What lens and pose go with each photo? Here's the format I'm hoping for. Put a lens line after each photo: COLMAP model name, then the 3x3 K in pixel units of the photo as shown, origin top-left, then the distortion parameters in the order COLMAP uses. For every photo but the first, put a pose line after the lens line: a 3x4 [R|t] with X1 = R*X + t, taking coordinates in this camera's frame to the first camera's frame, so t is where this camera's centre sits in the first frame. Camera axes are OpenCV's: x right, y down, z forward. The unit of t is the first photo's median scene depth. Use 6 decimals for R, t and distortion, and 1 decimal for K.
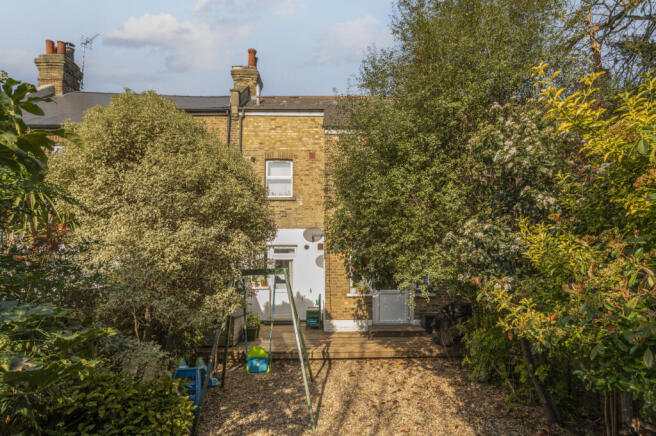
lens RADIAL K [[256.9, 0, 326.9], [0, 256.9, 218.4], [0, 0, 1]] dist [-0.002501, -0.000193]
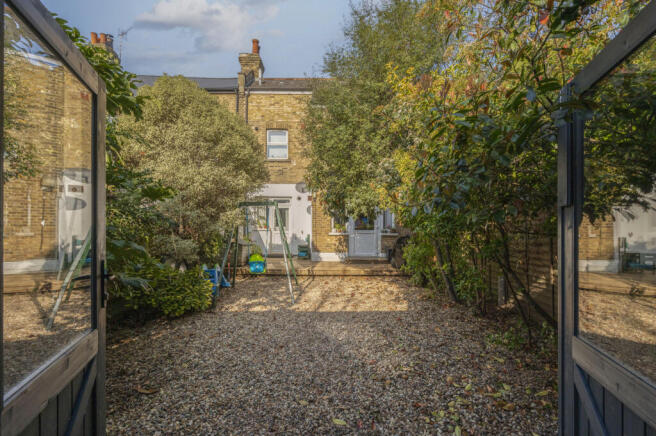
lens RADIAL K [[256.9, 0, 340.9], [0, 256.9, 212.0], [0, 0, 1]] dist [-0.002501, -0.000193]
pose [[0.999989, 0.002615, -0.003988, 0.141549], [-0.002459, 0.999250, 0.038647, 0.136829], [0.004087, -0.038637, 0.999245, -0.295393]]
